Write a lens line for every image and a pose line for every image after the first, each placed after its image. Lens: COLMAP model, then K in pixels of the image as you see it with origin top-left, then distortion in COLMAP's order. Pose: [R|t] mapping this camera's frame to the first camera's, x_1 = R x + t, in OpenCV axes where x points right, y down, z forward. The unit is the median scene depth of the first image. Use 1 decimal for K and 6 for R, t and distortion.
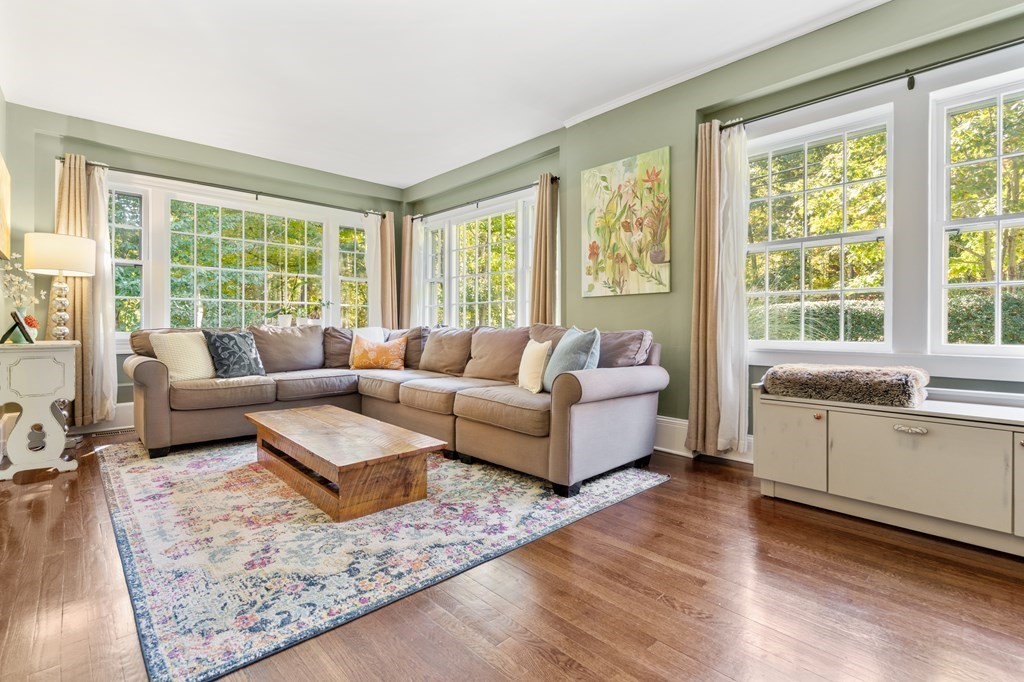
lens RADIAL K [[475.3, 0, 513.0], [0, 475.3, 332.7], [0, 0, 1]] dist [-0.000606, 0.000010]
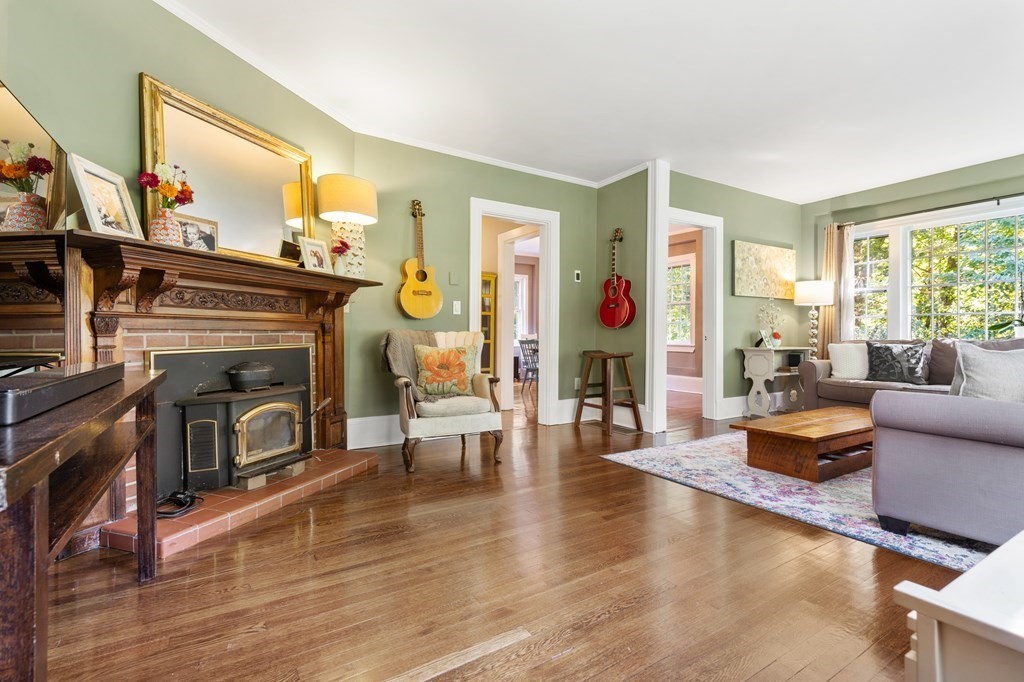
lens RADIAL K [[475.3, 0, 511.2], [0, 475.3, 339.6], [0, 0, 1]] dist [-0.000606, 0.000010]
pose [[-0.194686, 0.006655, -0.980843, 1.287673], [-0.021576, 0.999706, 0.011066, -0.007191], [0.980628, 0.023317, -0.194485, 0.543906]]
